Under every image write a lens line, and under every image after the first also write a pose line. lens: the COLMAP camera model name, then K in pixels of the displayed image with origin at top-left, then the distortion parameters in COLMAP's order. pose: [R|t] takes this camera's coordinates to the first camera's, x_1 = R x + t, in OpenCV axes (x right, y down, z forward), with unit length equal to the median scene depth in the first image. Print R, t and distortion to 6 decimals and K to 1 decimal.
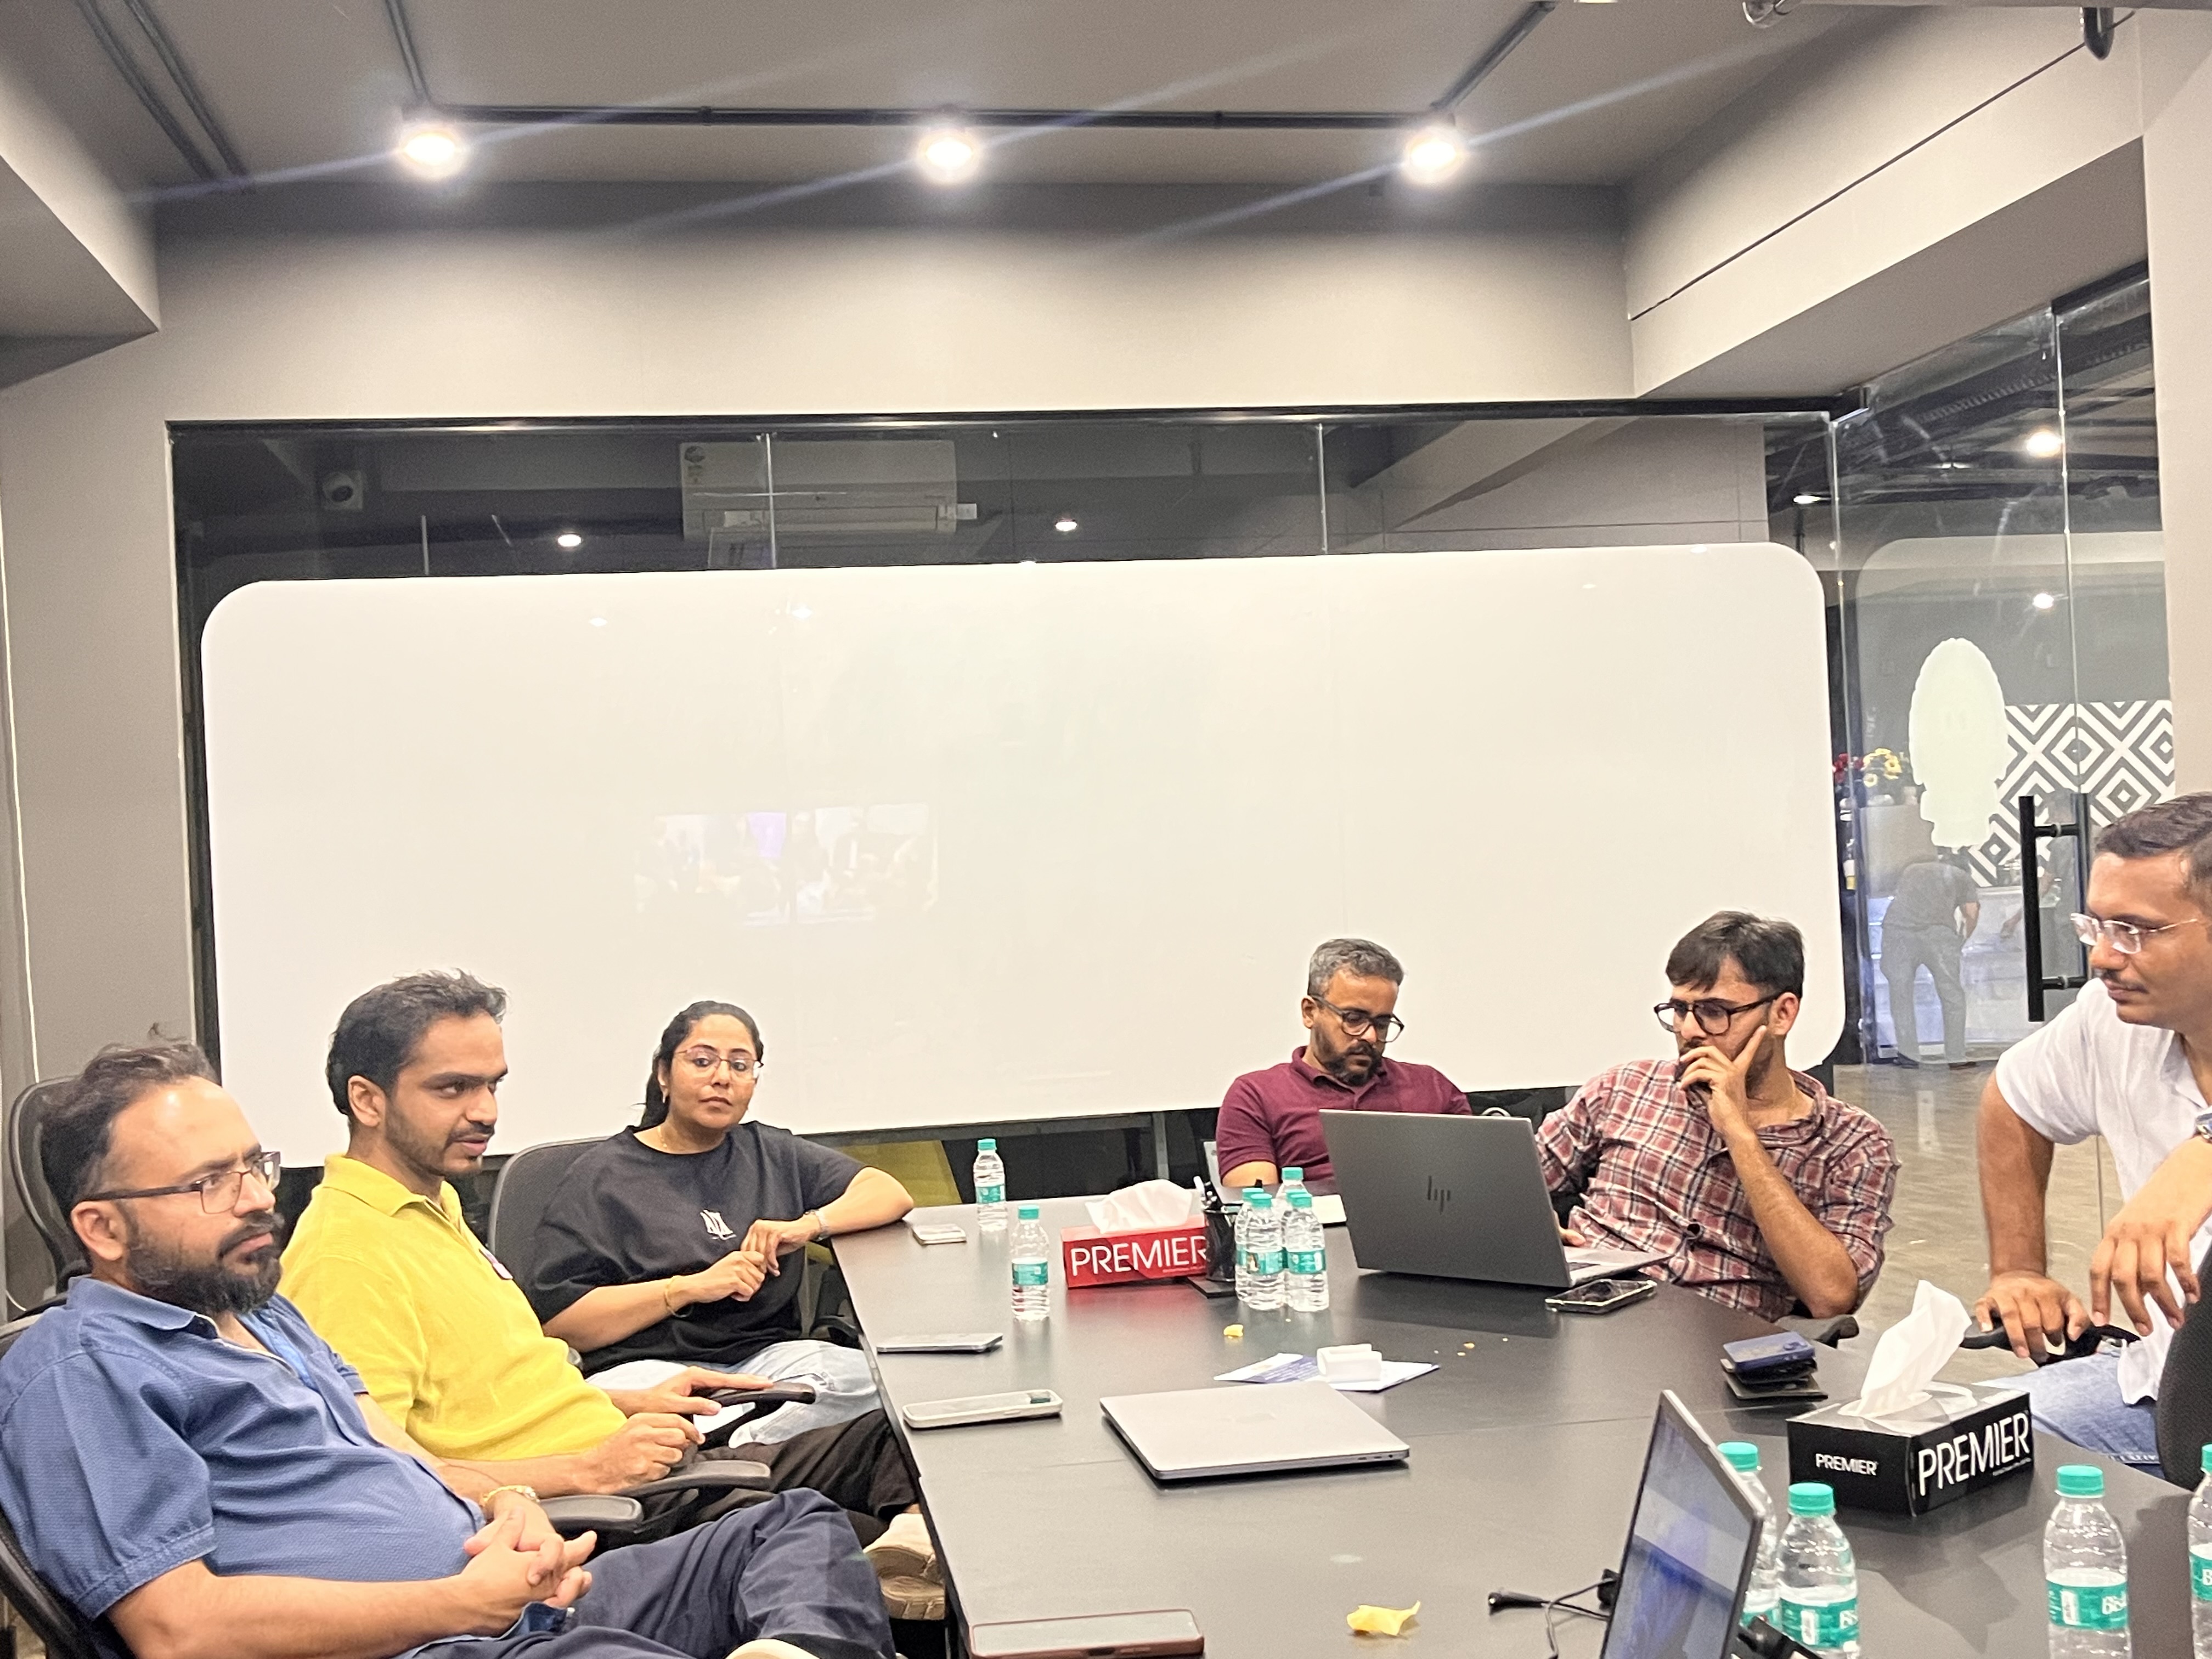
lens RADIAL K [[2601.8, 0, 1230.7], [0, 2601.8, 856.1], [0, 0, 1]] dist [0.132480, 0.004890]
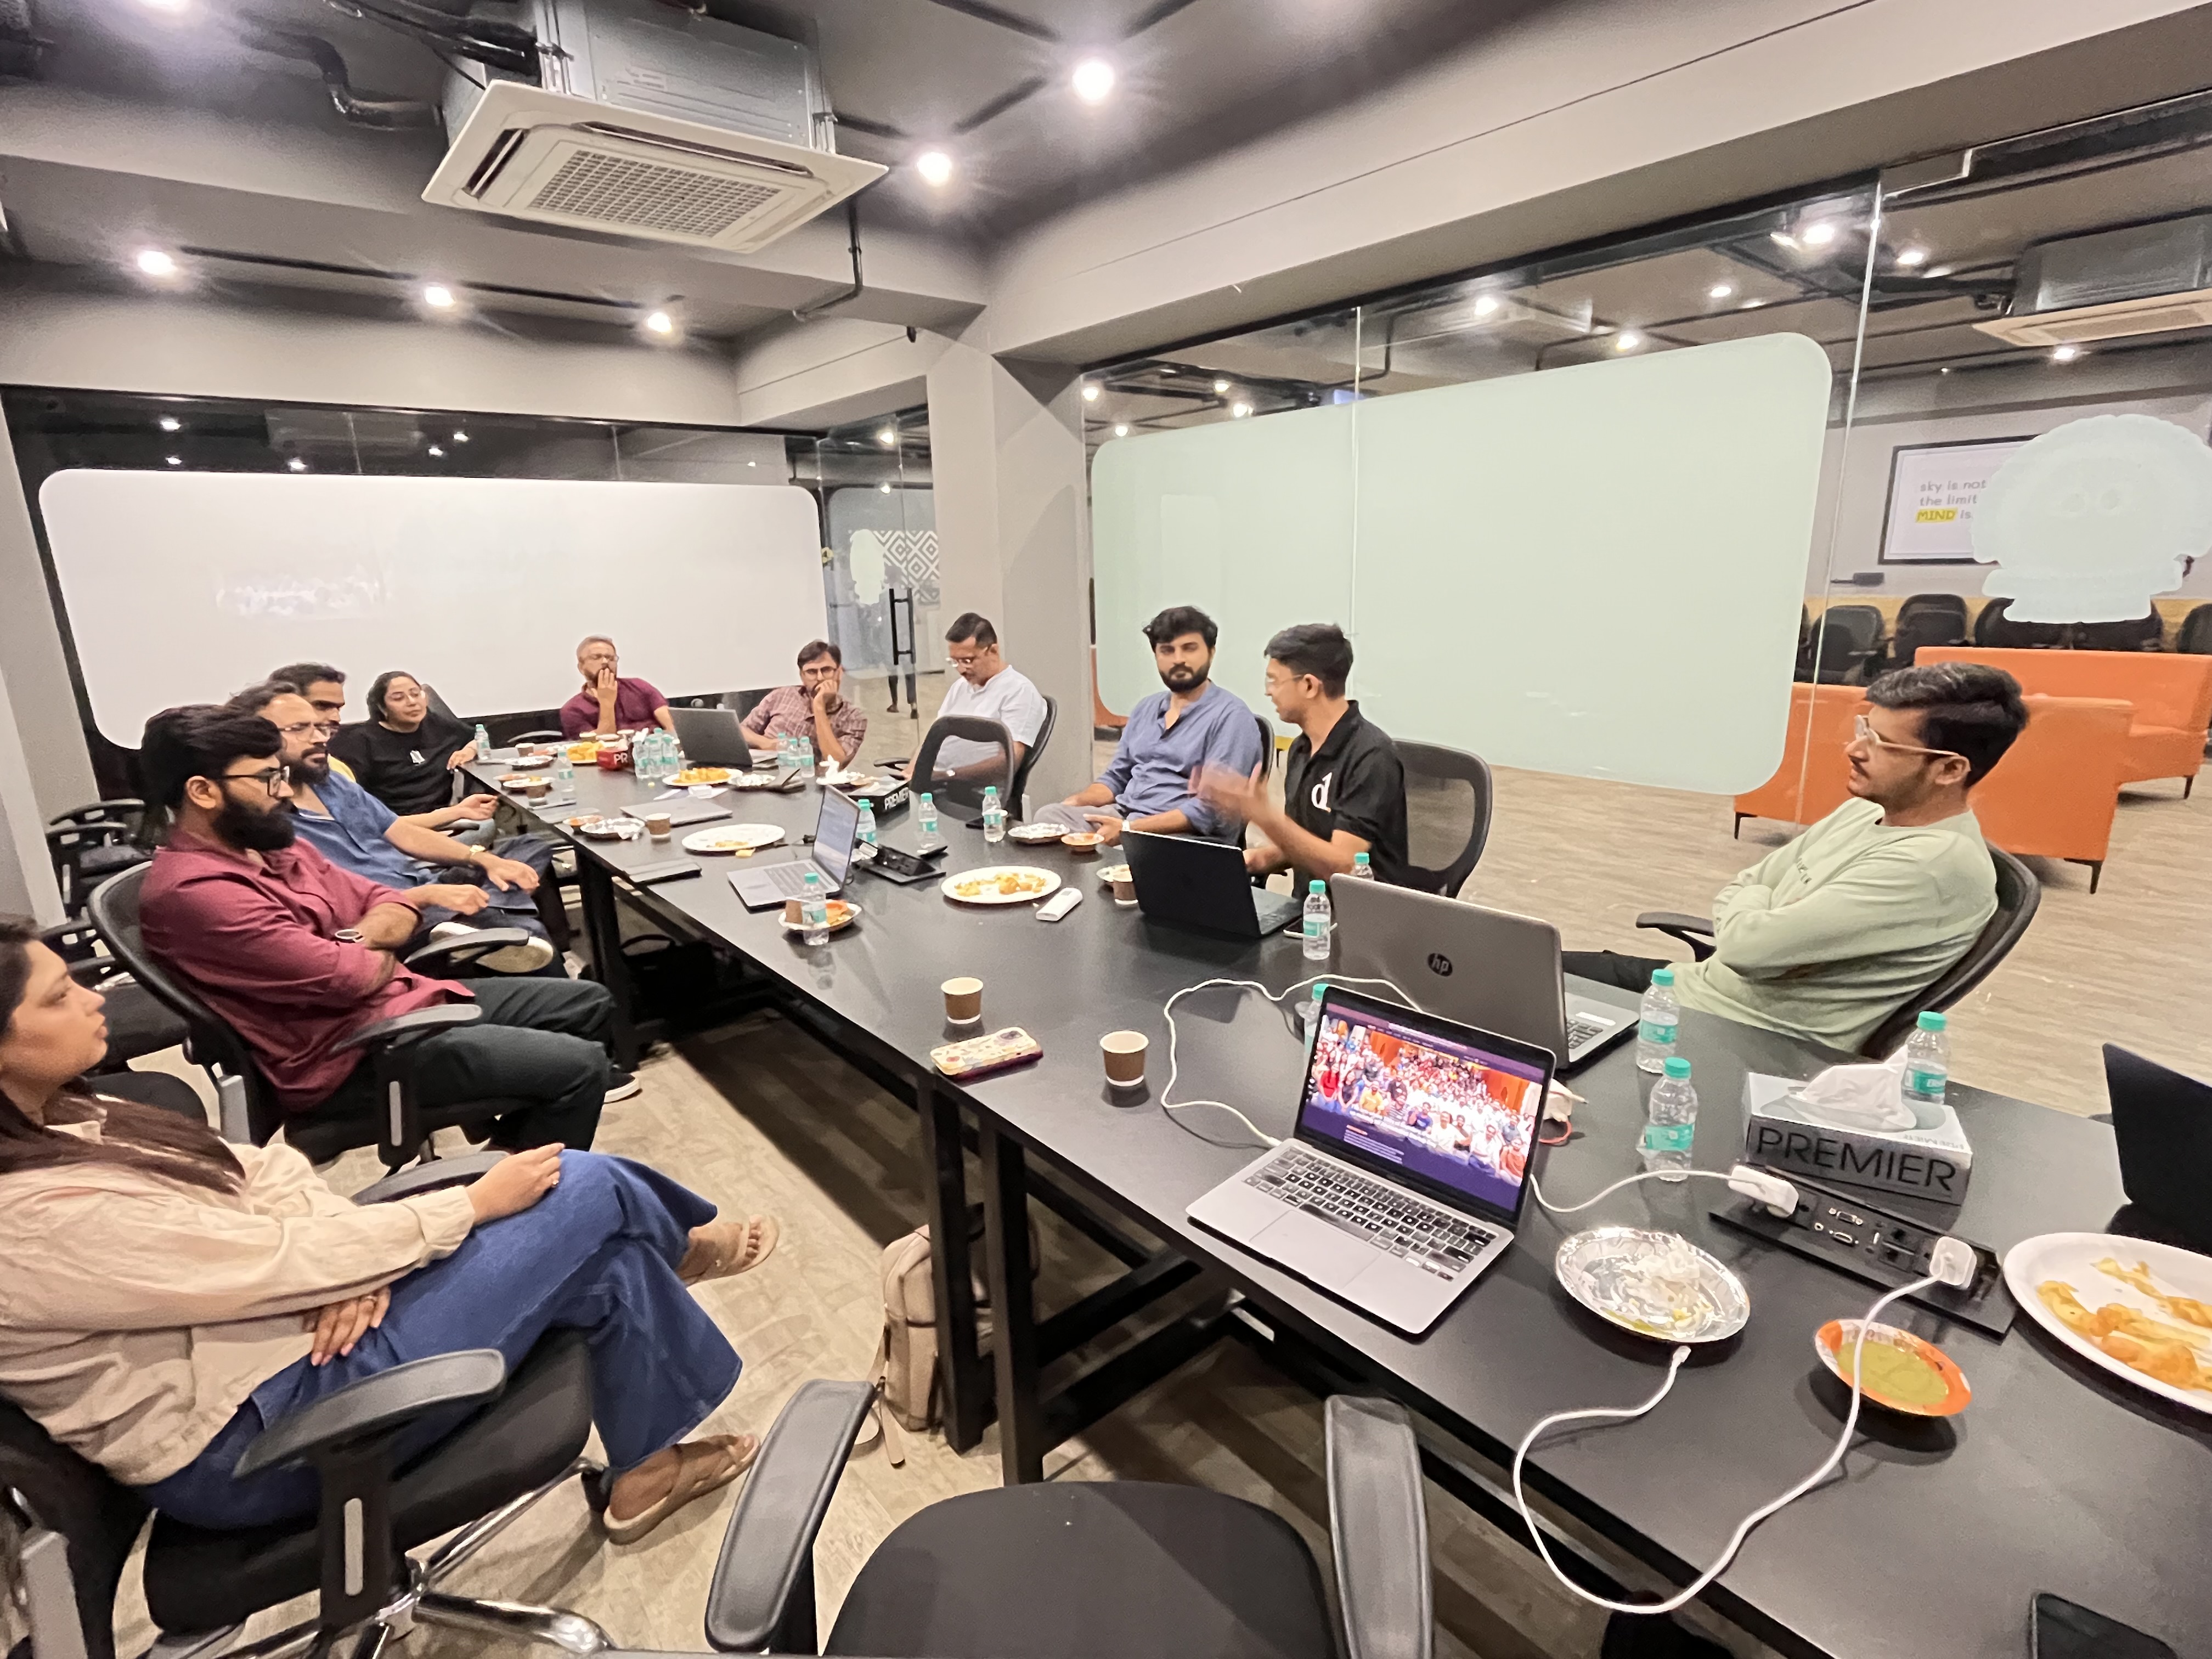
lens RADIAL K [[1073.6, 0, 1097.7], [0, 1073.6, 836.2], [0, 0, 1]] dist [-0.001433, -0.000260]
pose [[0.881904, -0.084978, 0.463708, -0.069558], [-0.022930, 0.974724, 0.222234, -0.025873], [-0.470872, -0.206622, 0.857664, -0.175532]]
